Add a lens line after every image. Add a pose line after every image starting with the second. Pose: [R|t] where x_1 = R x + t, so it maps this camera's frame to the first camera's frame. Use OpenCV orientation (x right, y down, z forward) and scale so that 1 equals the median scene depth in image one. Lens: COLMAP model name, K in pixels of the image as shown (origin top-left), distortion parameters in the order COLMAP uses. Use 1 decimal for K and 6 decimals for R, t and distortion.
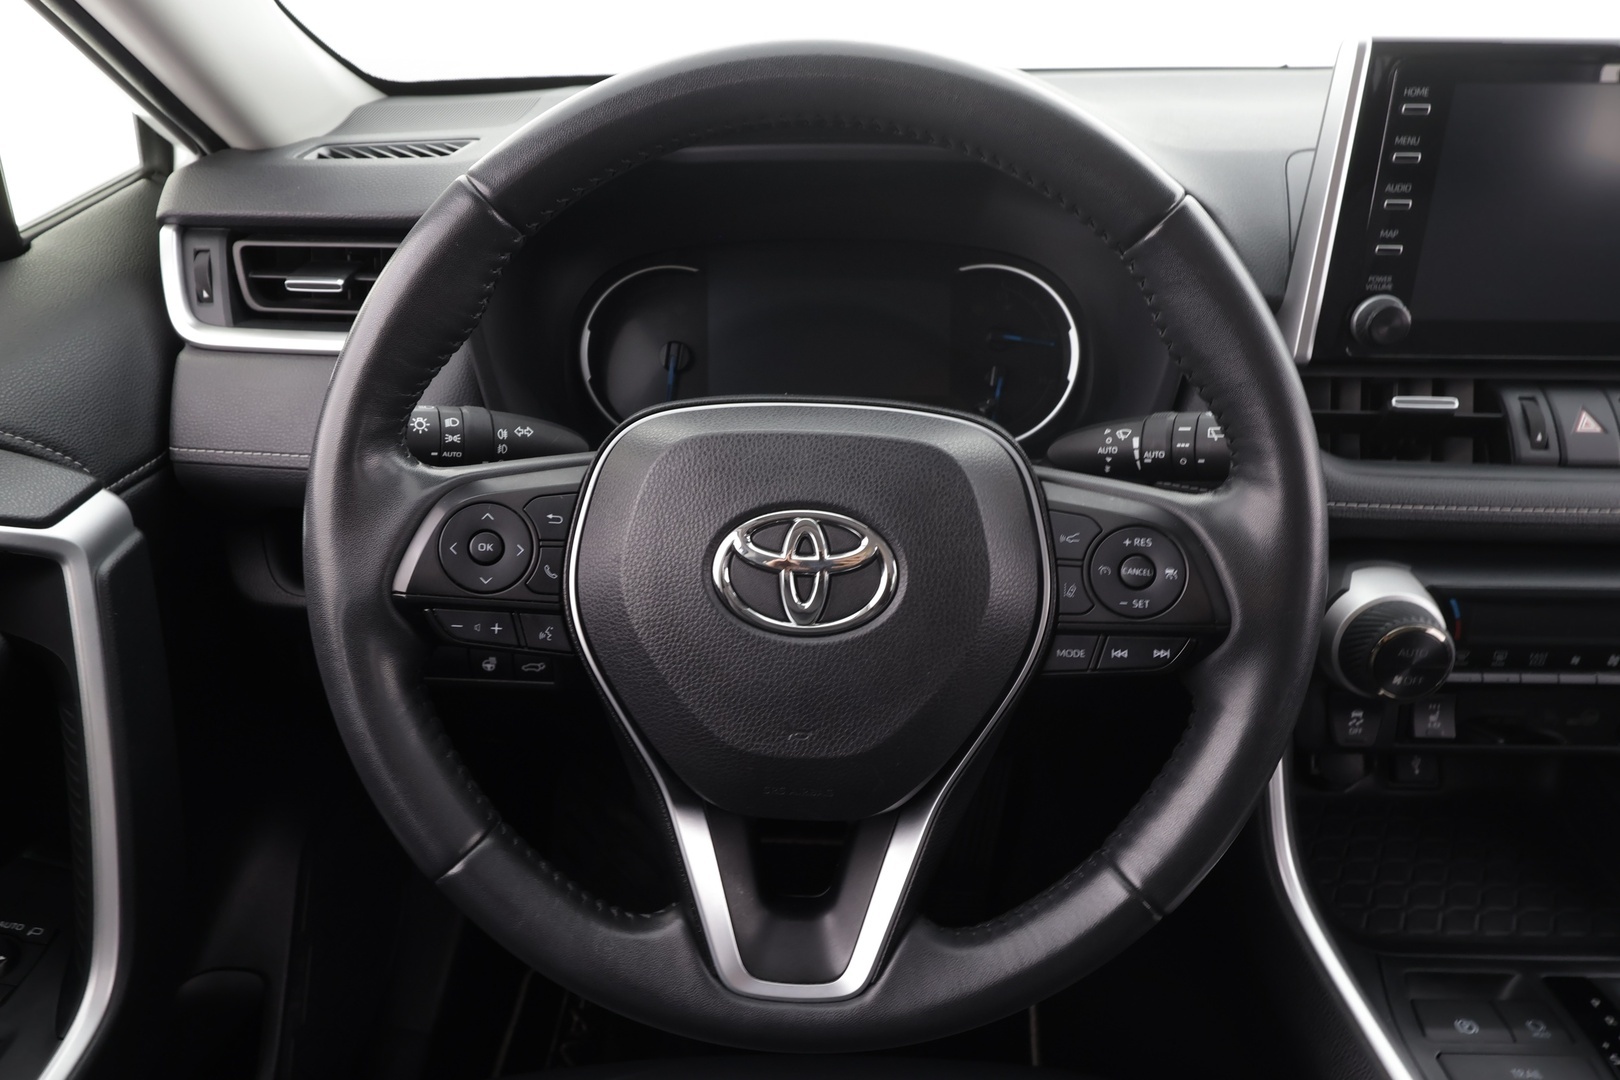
lens RADIAL K [[1111.8, 0, 805.1], [0, 1111.8, 536.7], [0, 0, 1]] dist [0.000262, 0.002372]
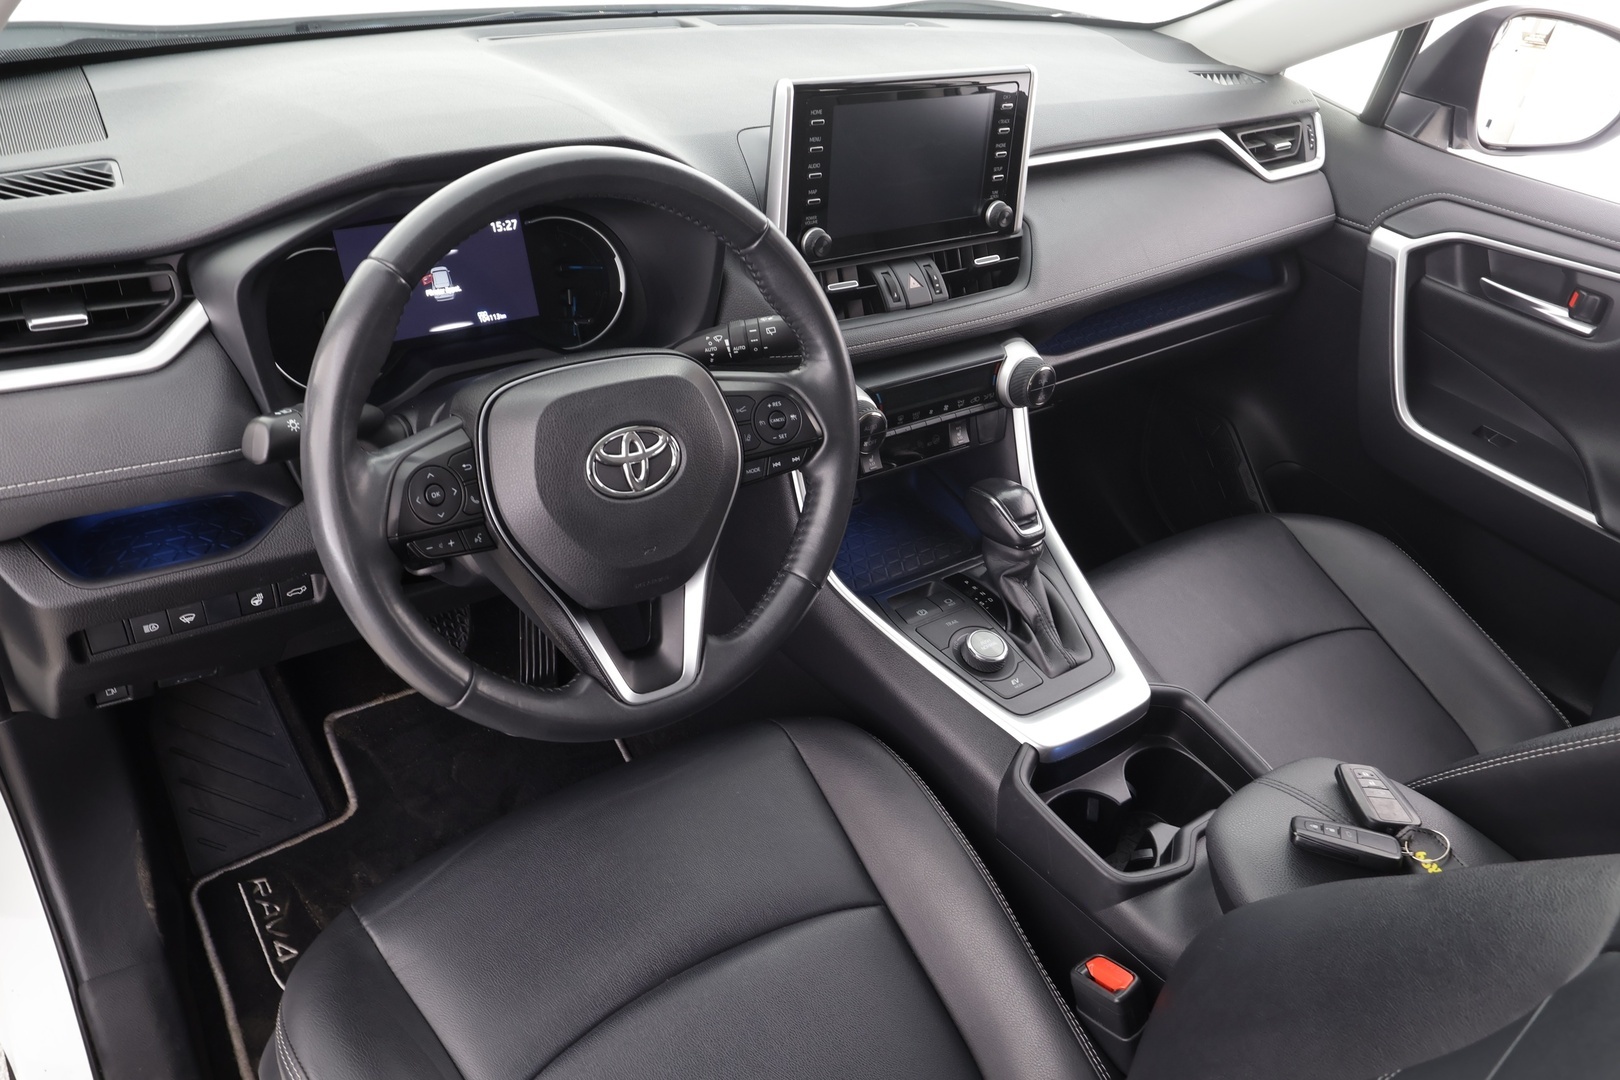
lens RADIAL K [[1198.3, 0, 818.2], [0, 1198.3, 537.2], [0, 0, 1]] dist [0.005141, 0.003658]
pose [[0.787504, -0.271590, 0.553242, -0.685334], [0.180111, 0.959897, 0.214844, -0.167575], [-0.589405, -0.069545, 0.804839, -0.573489]]
